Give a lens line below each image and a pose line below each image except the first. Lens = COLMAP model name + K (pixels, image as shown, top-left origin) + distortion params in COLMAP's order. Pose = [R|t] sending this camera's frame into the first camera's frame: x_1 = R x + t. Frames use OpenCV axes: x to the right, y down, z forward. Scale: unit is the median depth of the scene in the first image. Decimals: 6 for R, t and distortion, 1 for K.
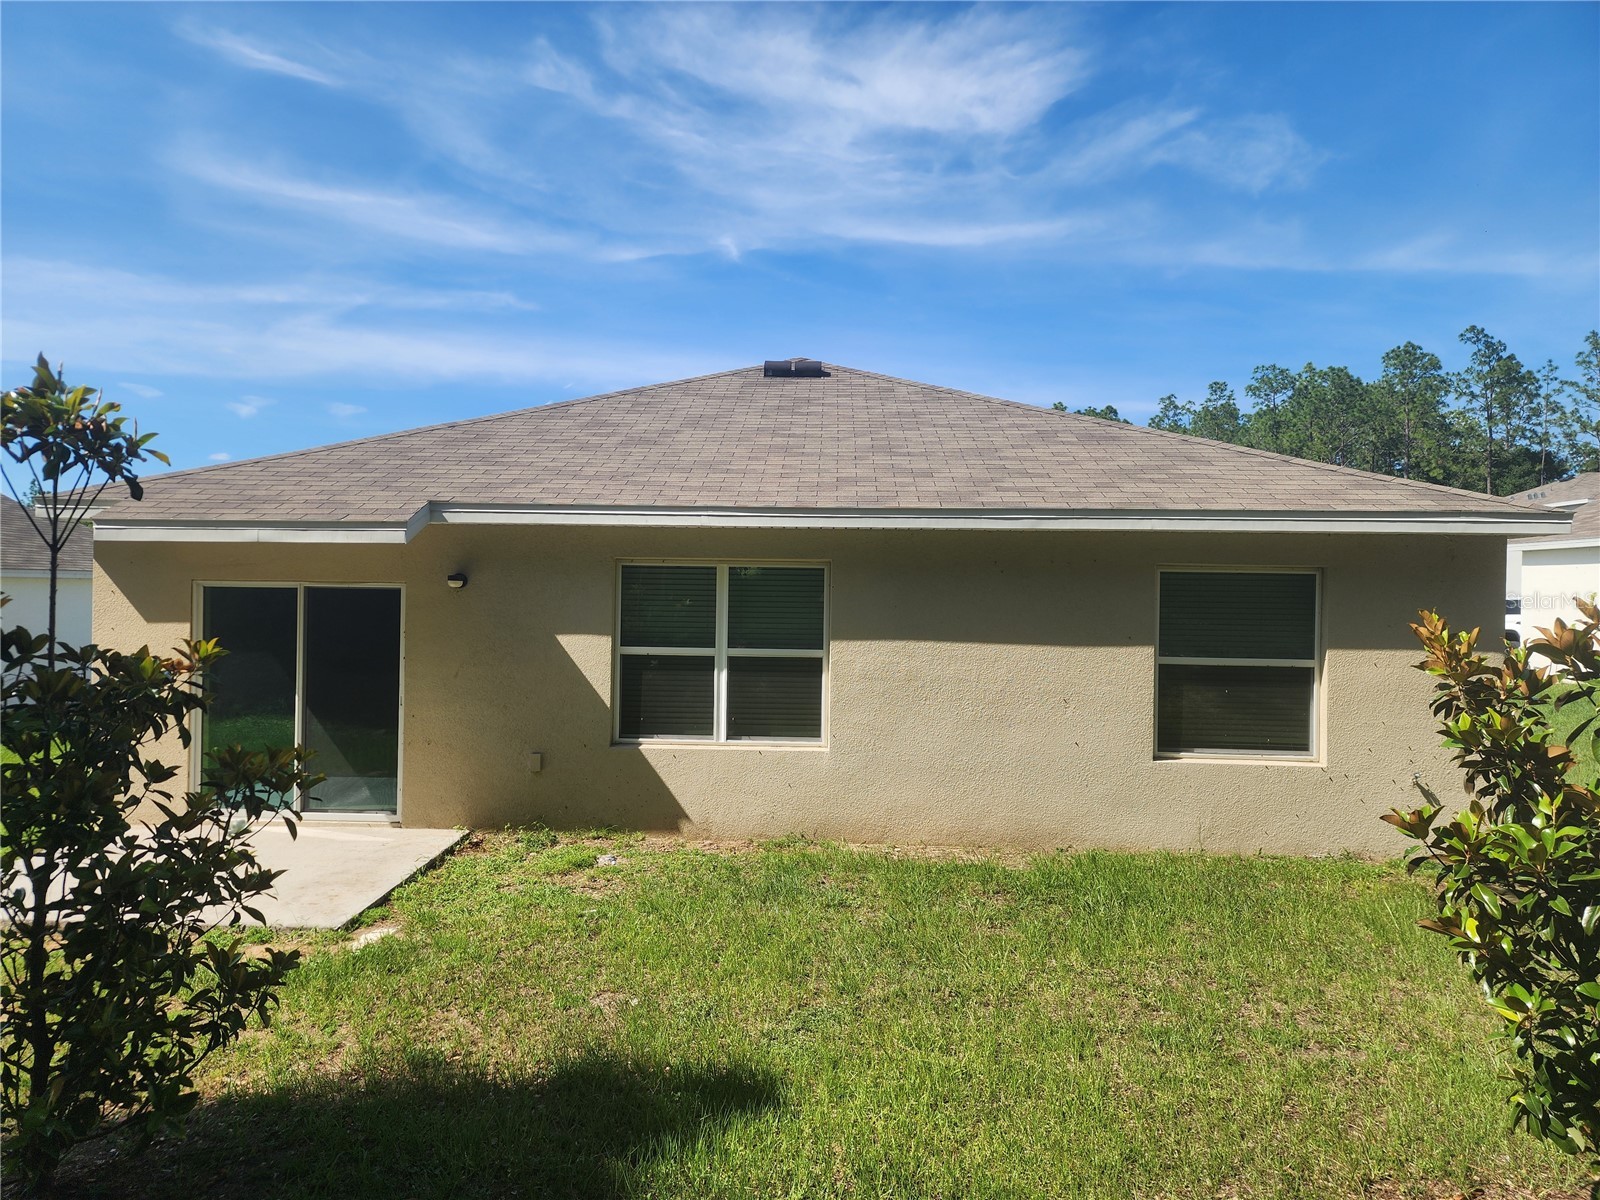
lens RADIAL K [[1058.4, 0, 800.0], [0, 1058.4, 600.0], [0, 0, 1]] dist [0.151066, -0.196777]
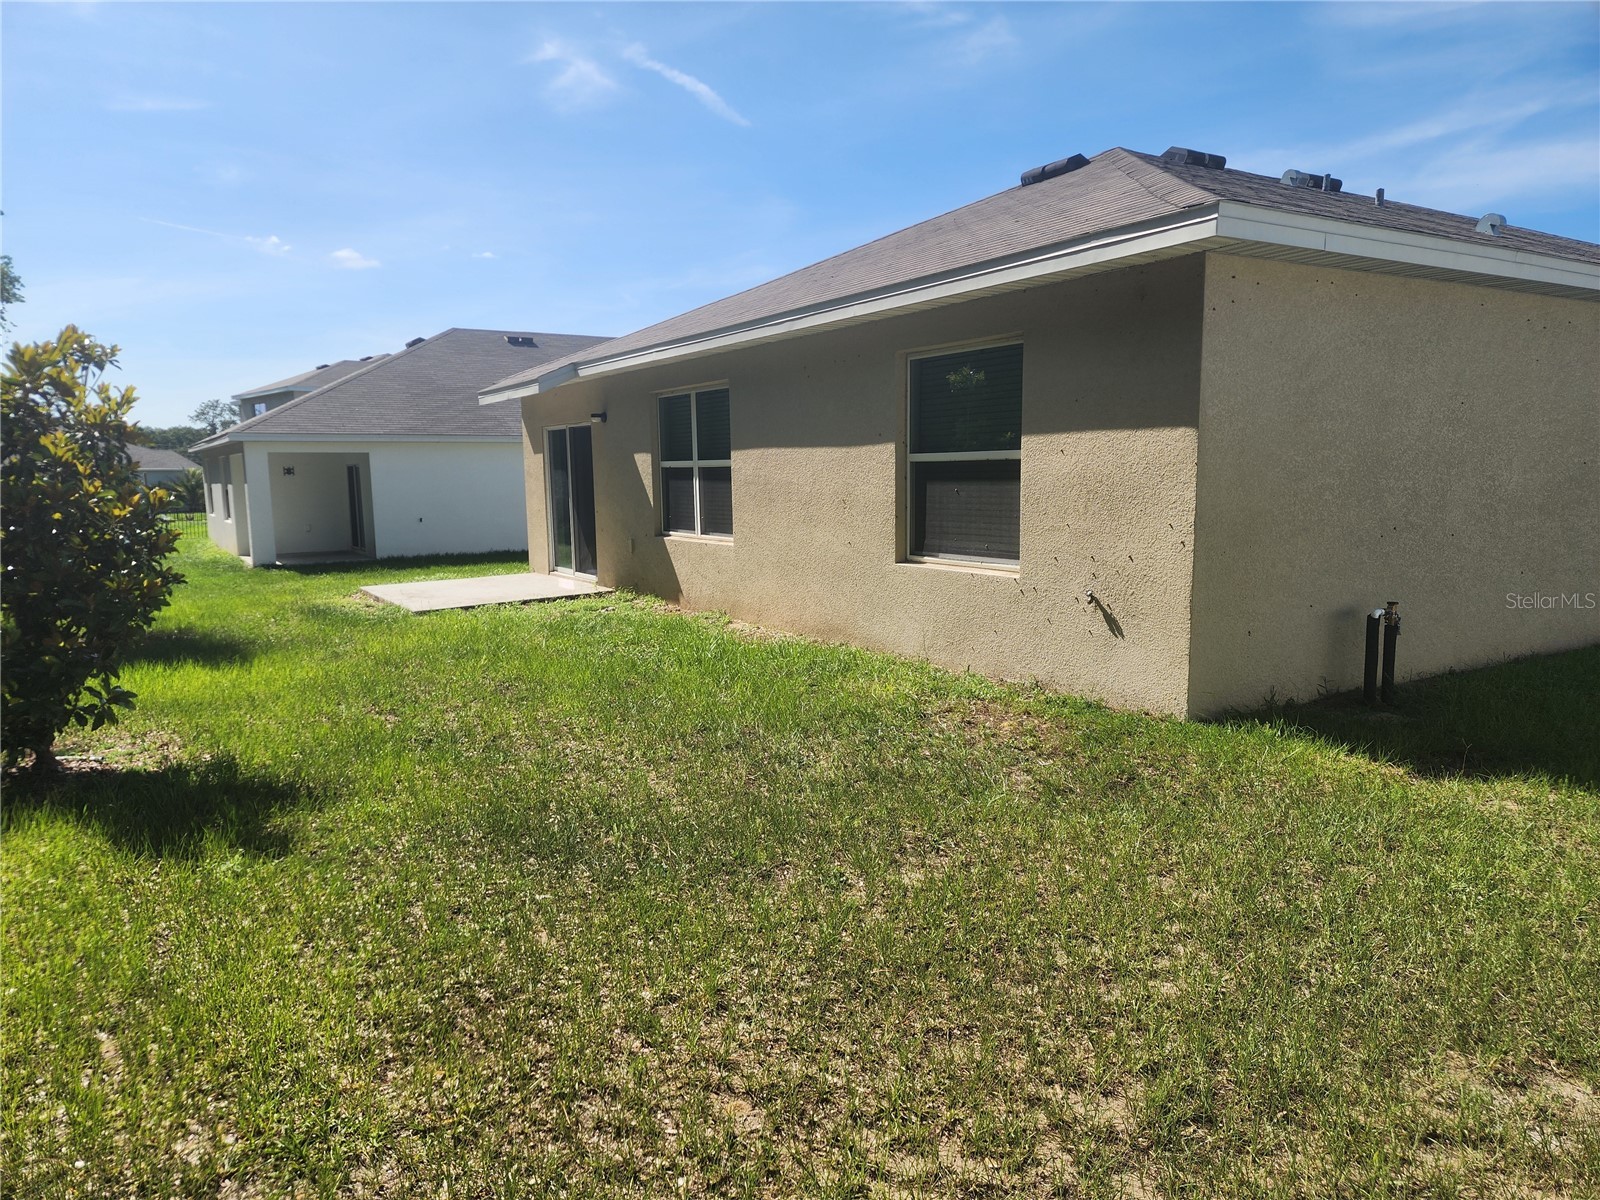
lens RADIAL K [[1058.4, 0, 800.0], [0, 1058.4, 600.0], [0, 0, 1]] dist [0.151066, -0.196777]
pose [[0.574351, 0.076394, -0.815037, 1.034508], [0.026990, 0.993328, 0.112124, 0.072529], [0.818164, -0.086396, 0.568457, 0.385070]]
